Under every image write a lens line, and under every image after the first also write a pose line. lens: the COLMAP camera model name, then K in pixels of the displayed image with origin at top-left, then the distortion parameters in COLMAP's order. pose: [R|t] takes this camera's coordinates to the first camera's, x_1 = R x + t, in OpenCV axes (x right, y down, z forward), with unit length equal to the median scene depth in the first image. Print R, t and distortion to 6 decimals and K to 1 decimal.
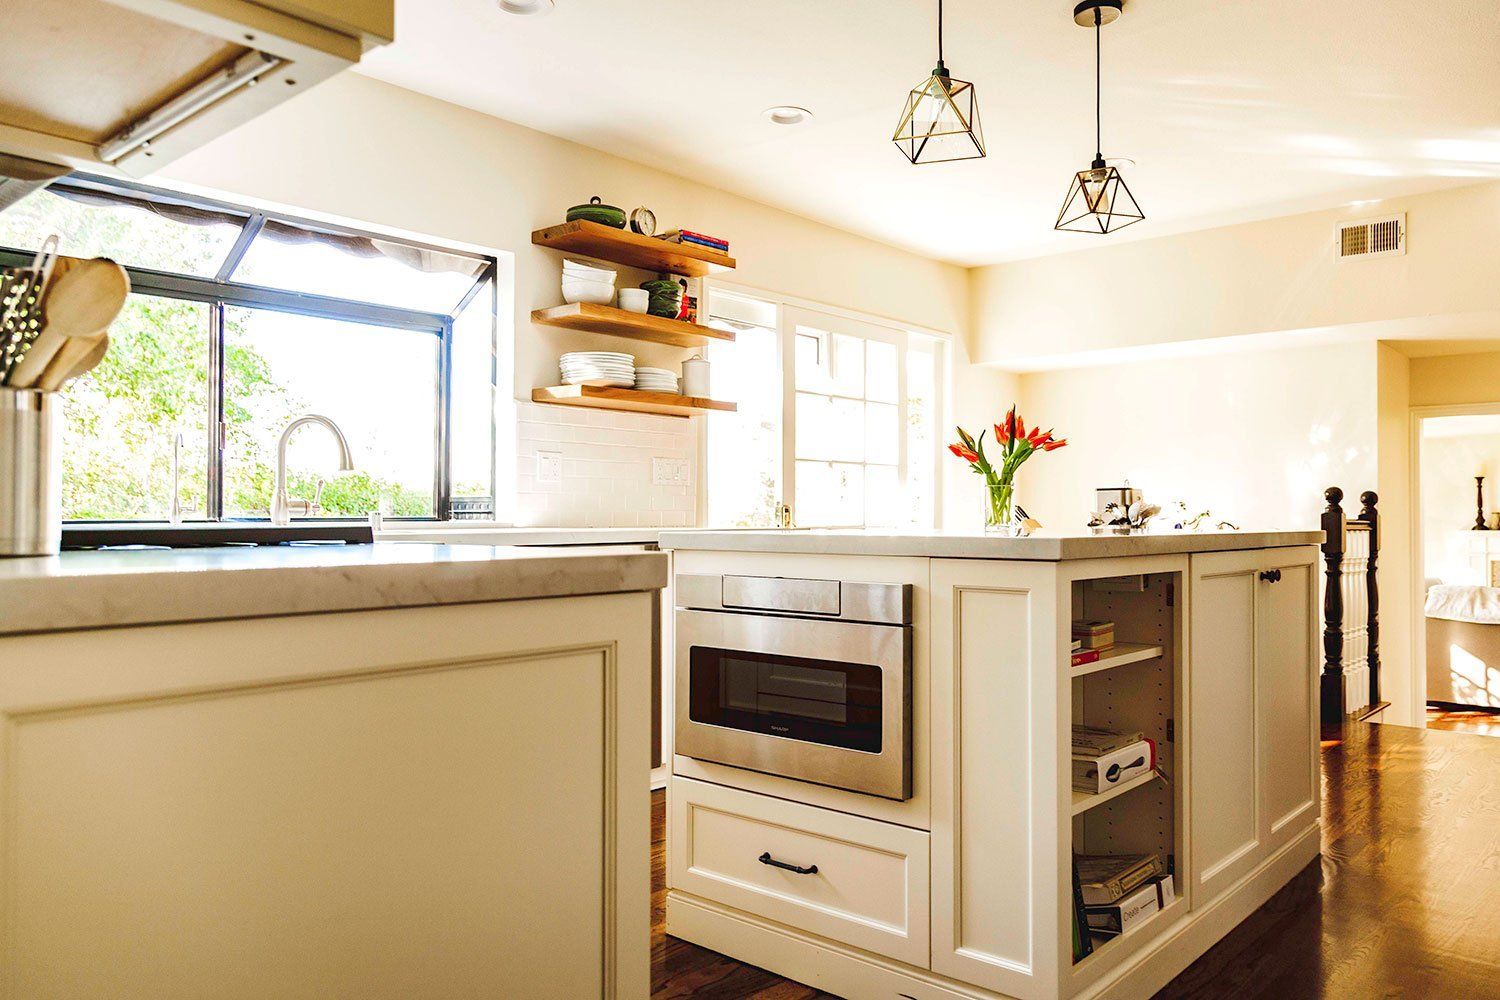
lens RADIAL K [[1090.4, 0, 761.4], [0, 1090.4, 502.3], [0, 0, 1]] dist [-0.012839, -0.001680]
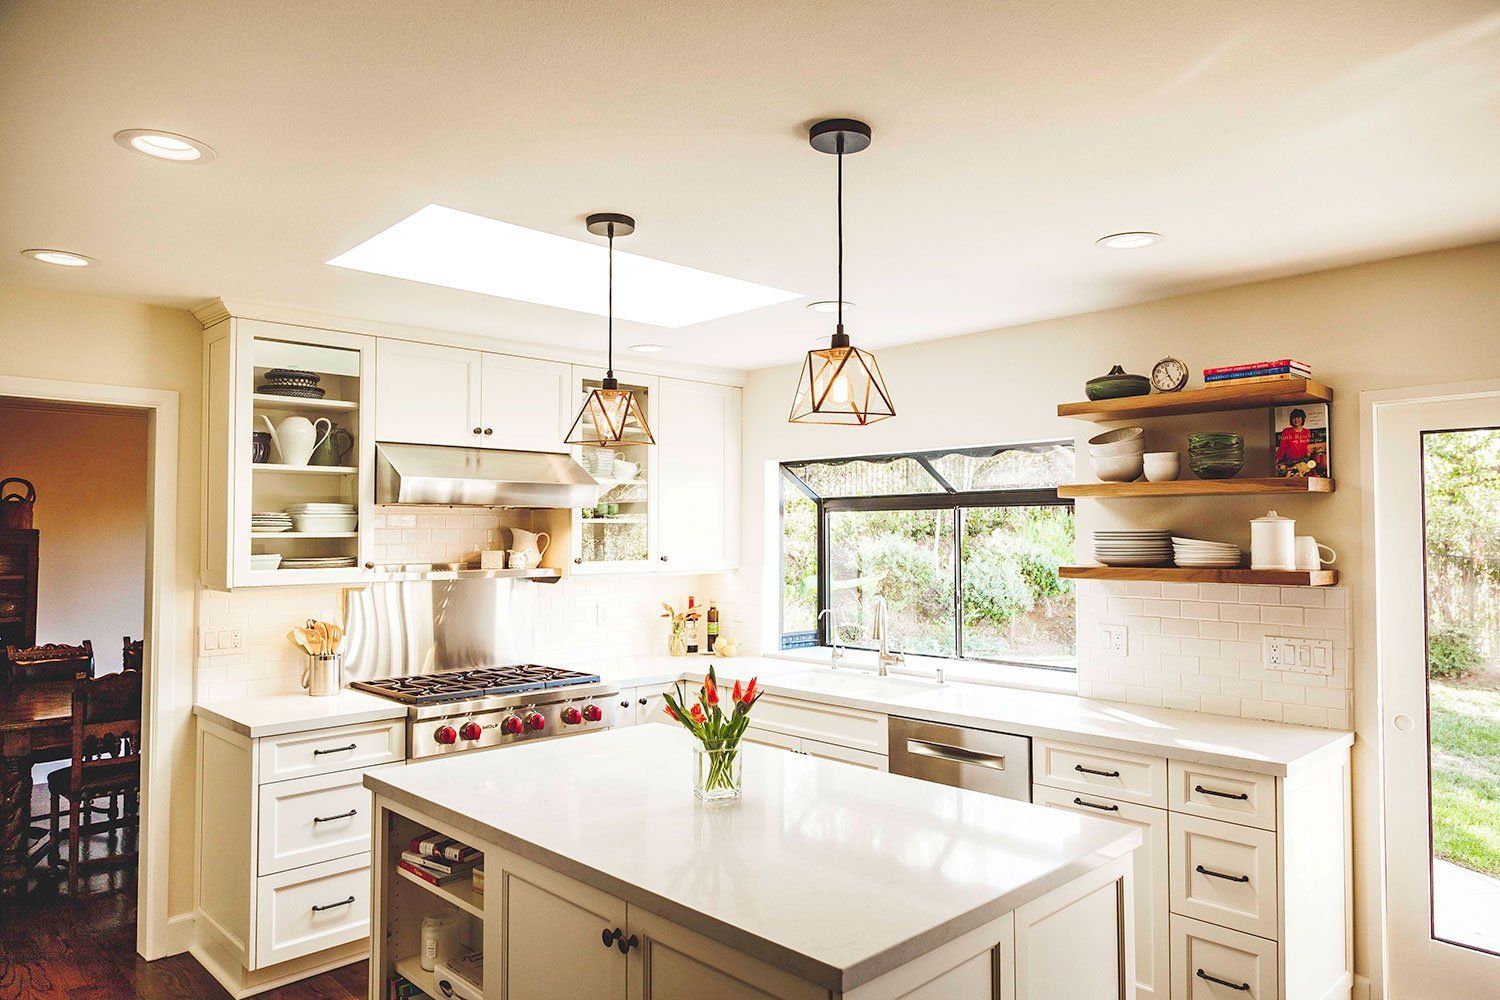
lens RADIAL K [[982.7, 0, 770.3], [0, 982.7, 505.0], [0, 0, 1]] dist [0.015129, -0.000527]
pose [[-0.077653, -0.027547, -0.996600, 0.727530], [0.015691, 0.999461, -0.028848, -0.134255], [0.996857, -0.017878, -0.077179, 0.746828]]
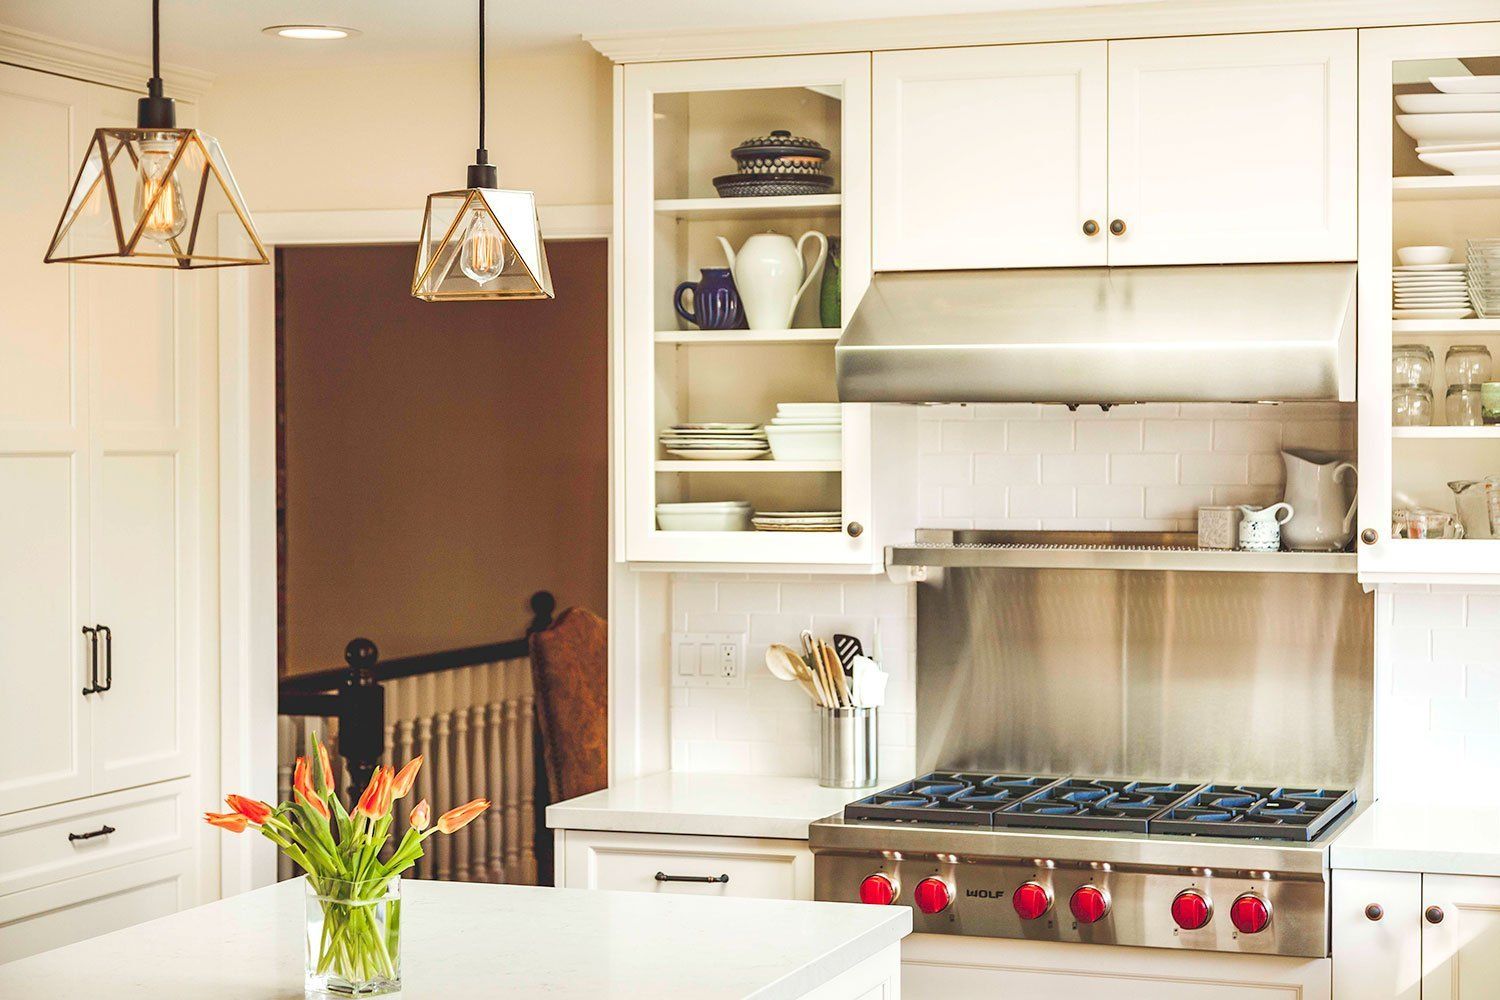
lens RADIAL K [[2899.8, 0, 783.6], [0, 2899.8, 501.3], [0, 0, 1]] dist [0.024782, 0.010524]
pose [[-0.926707, 0.009172, -0.375672, 0.366206], [0.006556, 0.999945, 0.008242, -0.134248], [0.375727, 0.005175, -0.926716, 1.501941]]
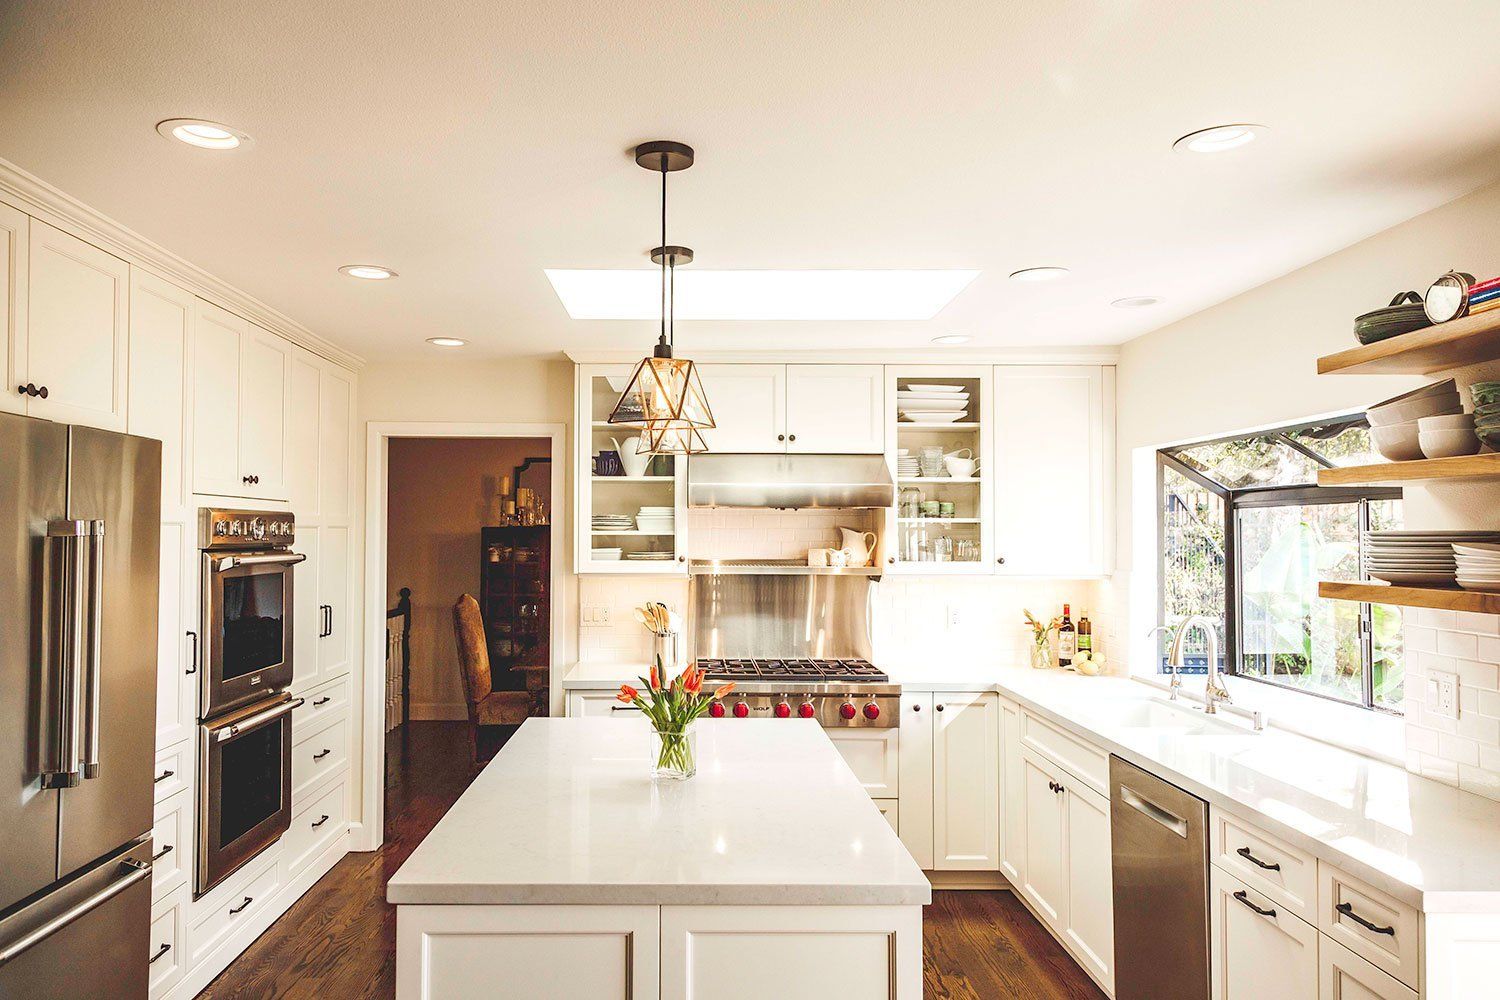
lens RADIAL K [[1033.9, 0, 695.3], [0, 1033.9, 499.8], [0, 0, 1]] dist [0.004624, 0.000048]
pose [[-0.752413, -0.021878, -0.658328, 0.578786], [0.006524, 0.999152, -0.040661, -0.129182], [0.658660, -0.034889, -0.751632, 1.164463]]
